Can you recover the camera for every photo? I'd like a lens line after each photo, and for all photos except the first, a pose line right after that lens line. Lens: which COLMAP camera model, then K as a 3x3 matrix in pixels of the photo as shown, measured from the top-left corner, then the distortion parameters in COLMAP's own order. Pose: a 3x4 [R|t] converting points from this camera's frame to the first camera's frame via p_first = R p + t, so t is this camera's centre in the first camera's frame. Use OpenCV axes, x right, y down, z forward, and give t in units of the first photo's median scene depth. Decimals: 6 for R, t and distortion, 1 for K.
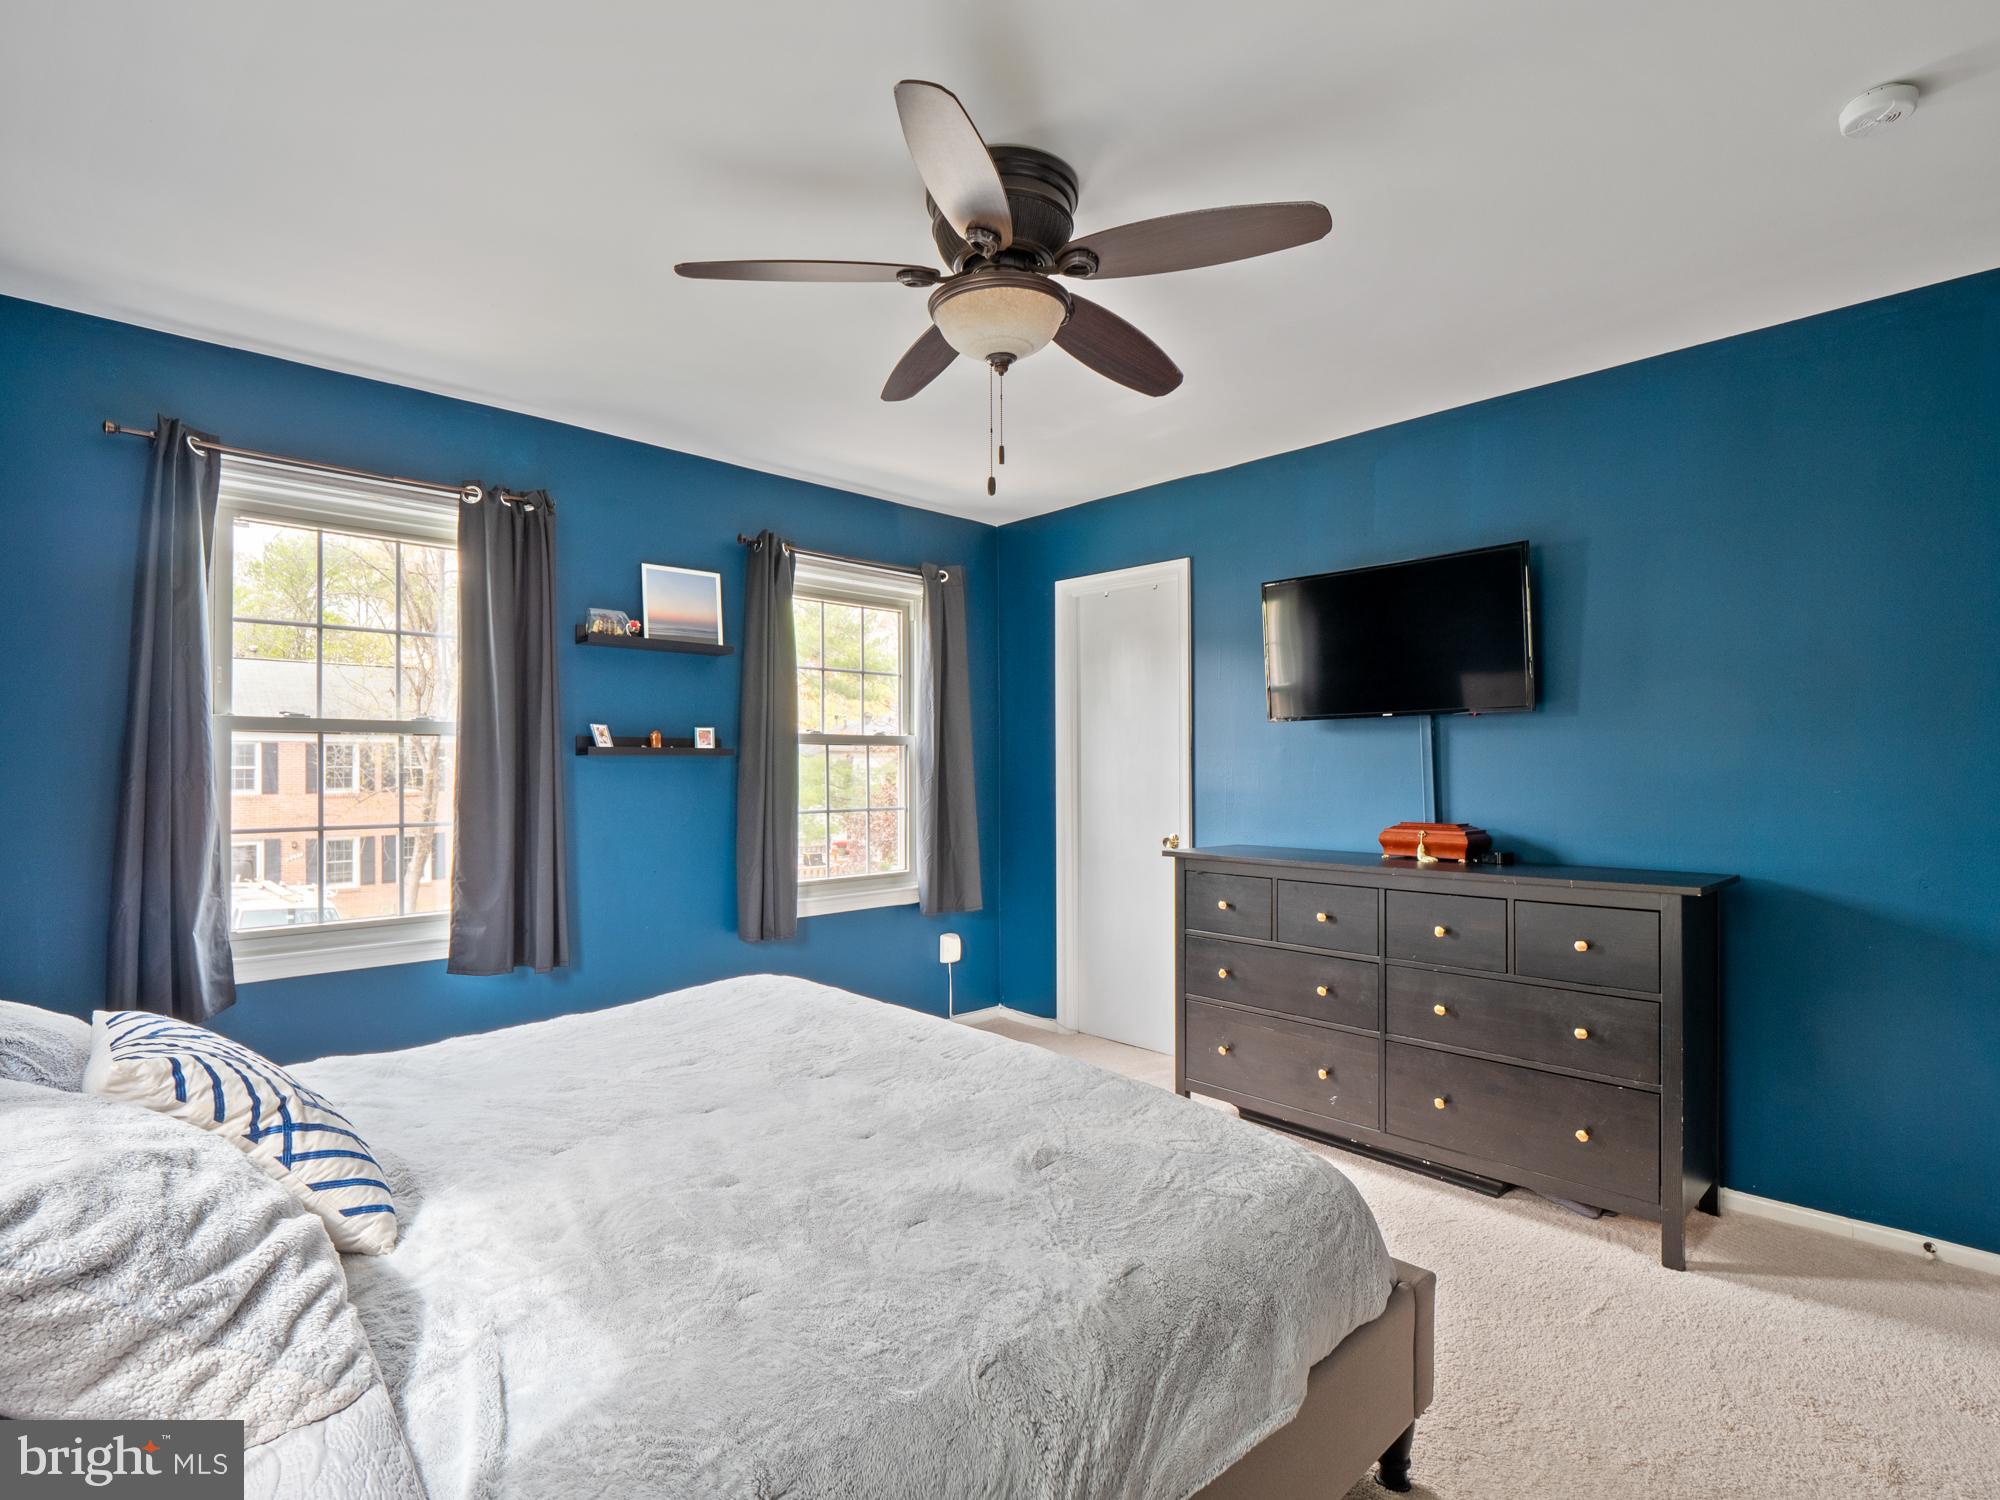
lens RADIAL K [[980.0, 0, 995.0], [0, 980.0, 758.7], [0, 0, 1]] dist [-0.001329, -0.010522]
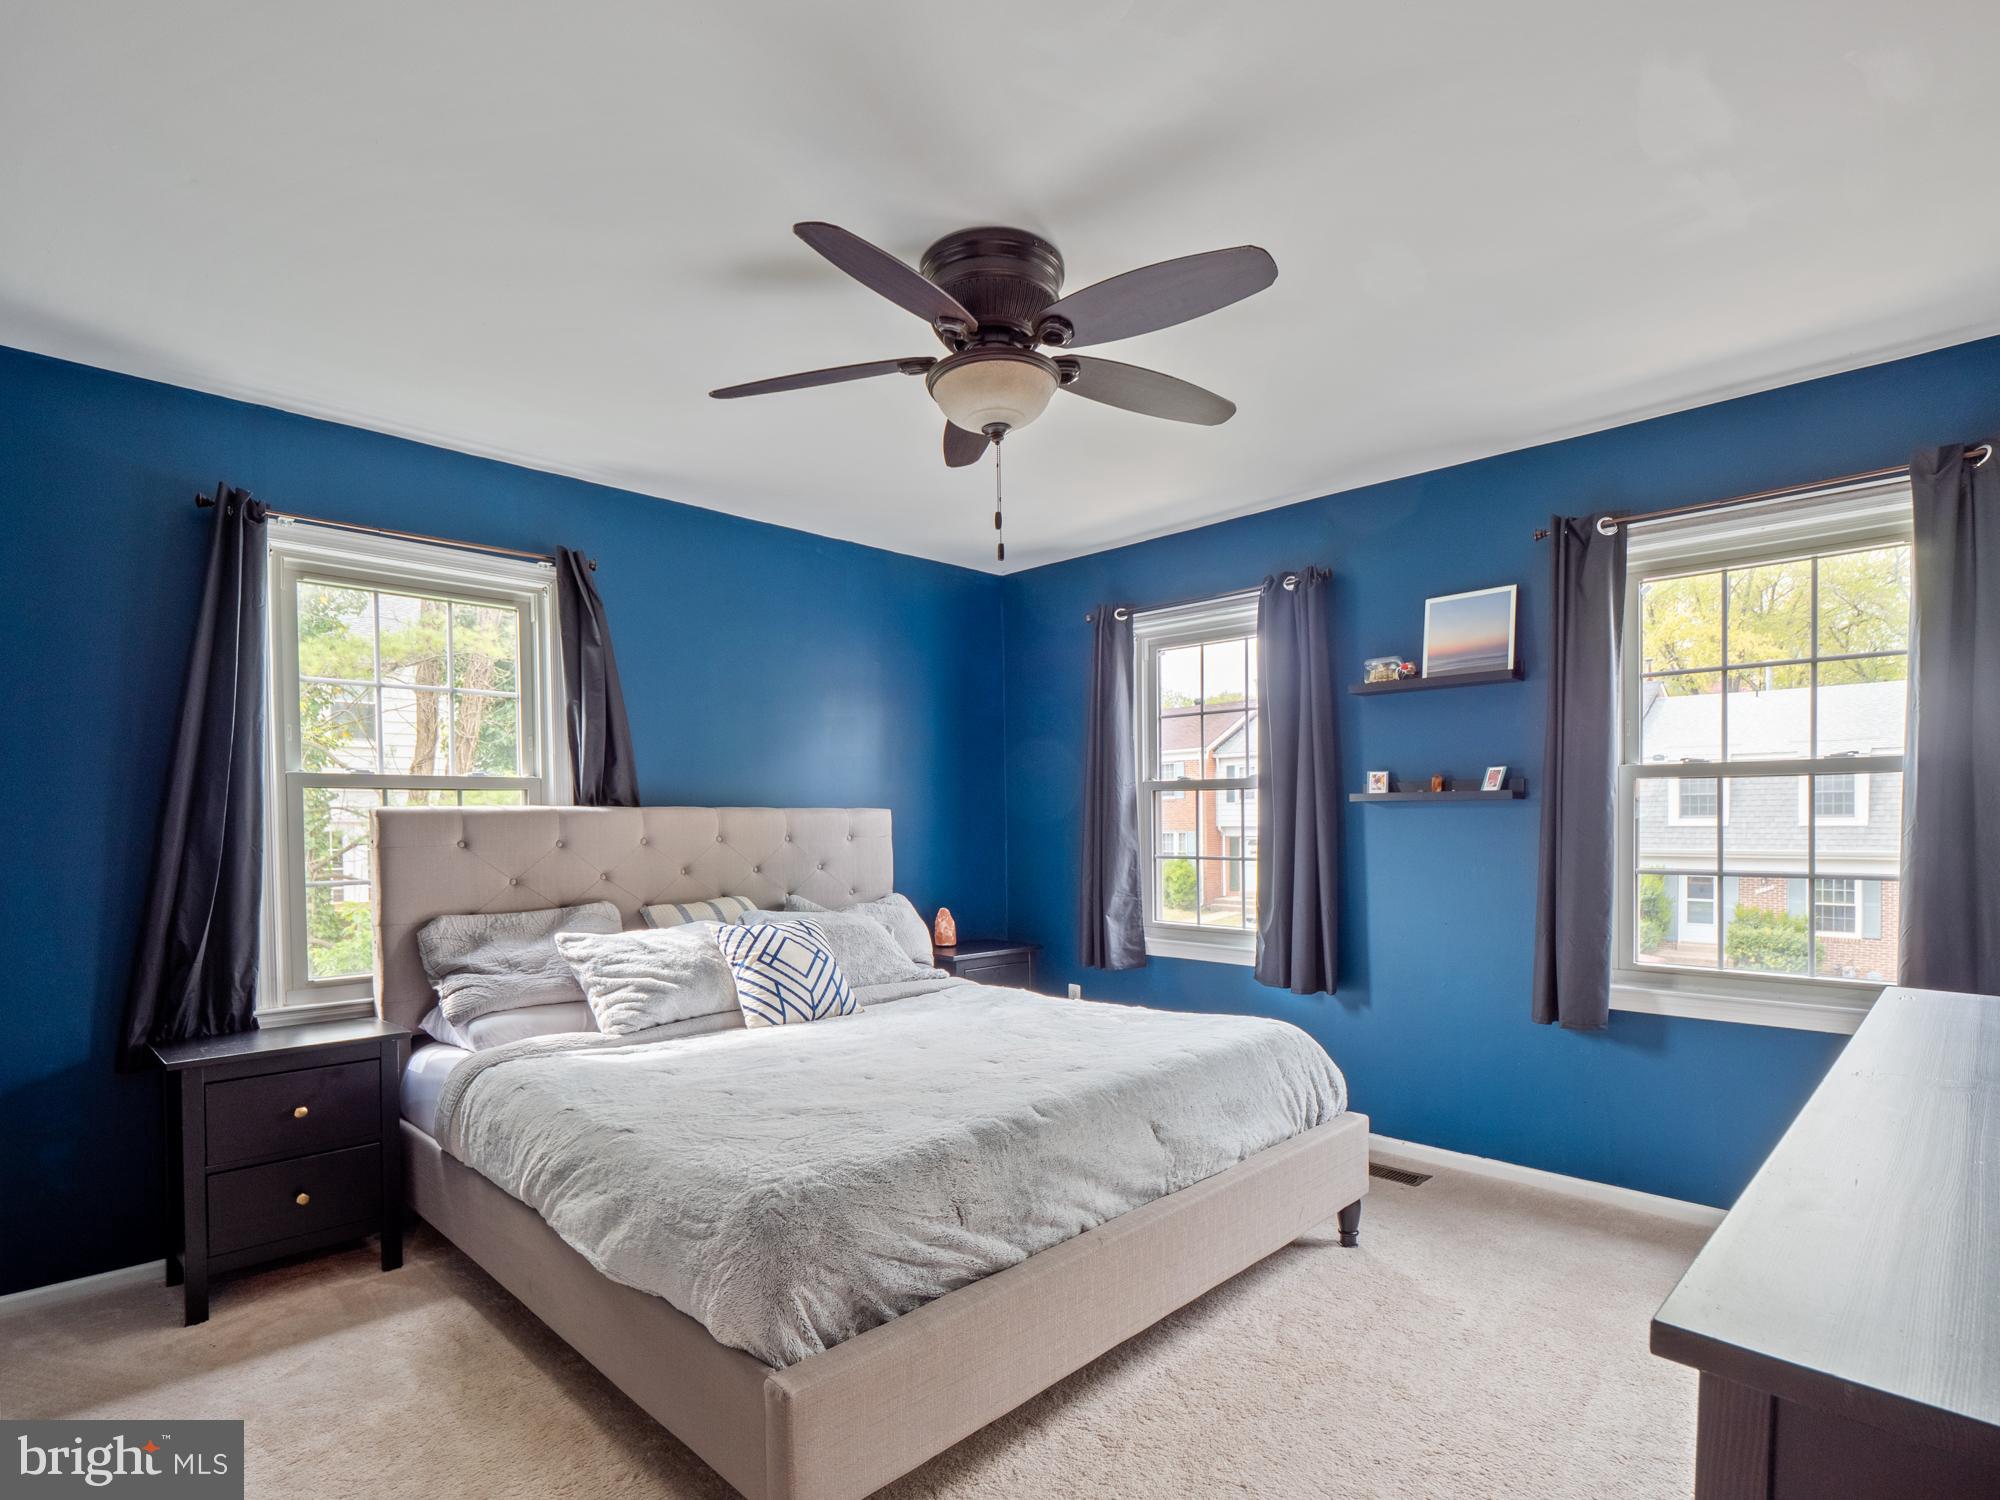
lens RADIAL K [[1010.1, 0, 1001.9], [0, 1010.1, 834.8], [0, 0, 1]] dist [-0.030727, -0.011527]
pose [[-0.011679, 0.015994, -0.999804, 0.629301], [0.015645, 0.999753, 0.015811, 0.007996], [0.999809, -0.015458, -0.011926, 0.598178]]
